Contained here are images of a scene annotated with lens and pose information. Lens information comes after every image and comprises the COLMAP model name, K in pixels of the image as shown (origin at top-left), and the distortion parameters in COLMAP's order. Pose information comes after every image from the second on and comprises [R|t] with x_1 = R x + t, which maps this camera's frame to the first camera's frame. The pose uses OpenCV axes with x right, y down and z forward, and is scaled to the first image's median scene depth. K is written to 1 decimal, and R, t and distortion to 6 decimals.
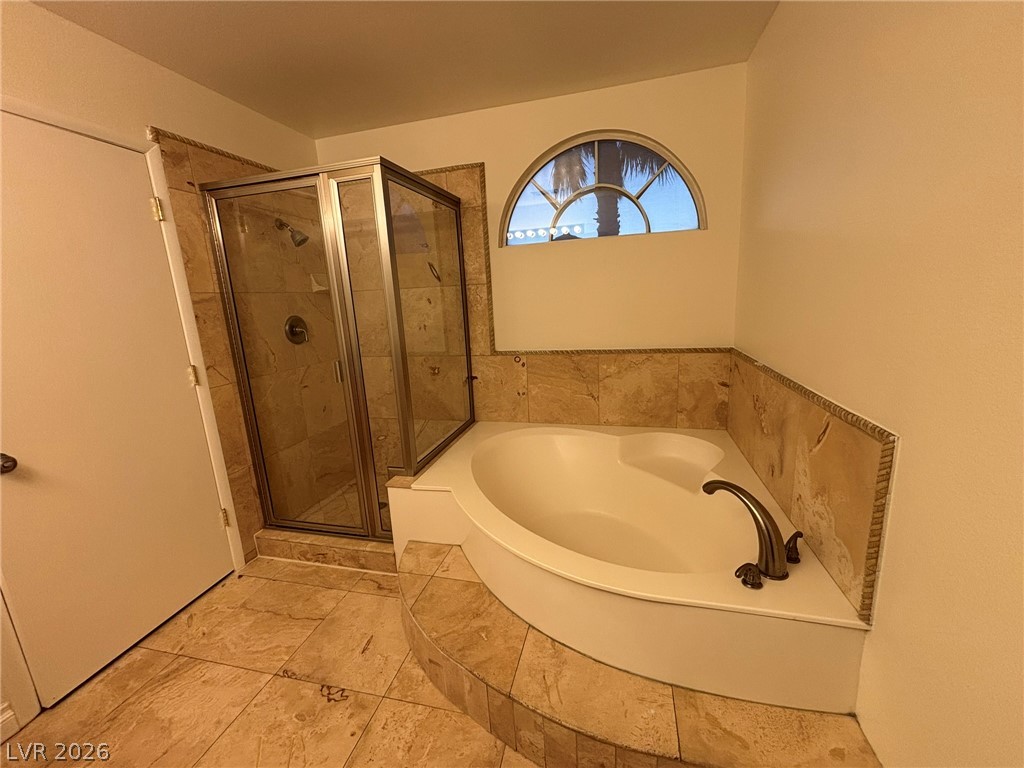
lens RADIAL K [[412.6, 0, 512.2], [0, 412.6, 381.4], [0, 0, 1]] dist [0.006938, 0.000188]
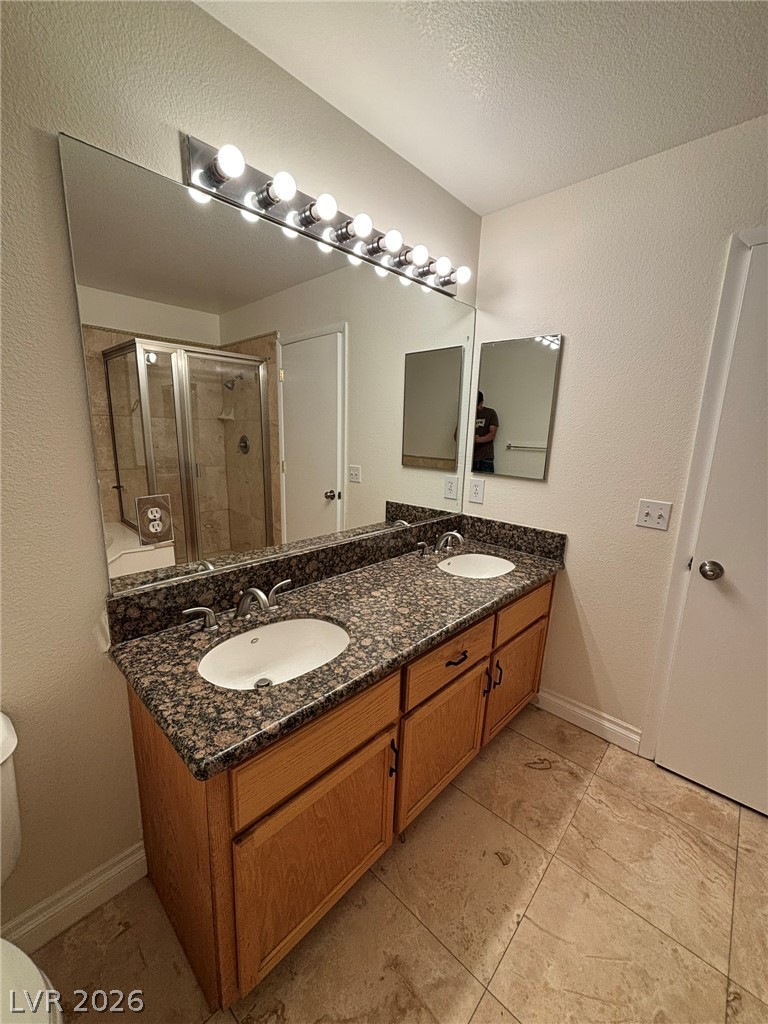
lens RADIAL K [[412.6, 0, 379.4], [0, 412.6, 516.6], [0, 0, 1]] dist [0.006938, 0.000188]
pose [[-0.478675, 0.225368, -0.848575, 0.132050], [-0.177001, 0.921881, 0.344683, -0.148583], [0.859966, 0.315190, -0.401390, 0.550269]]
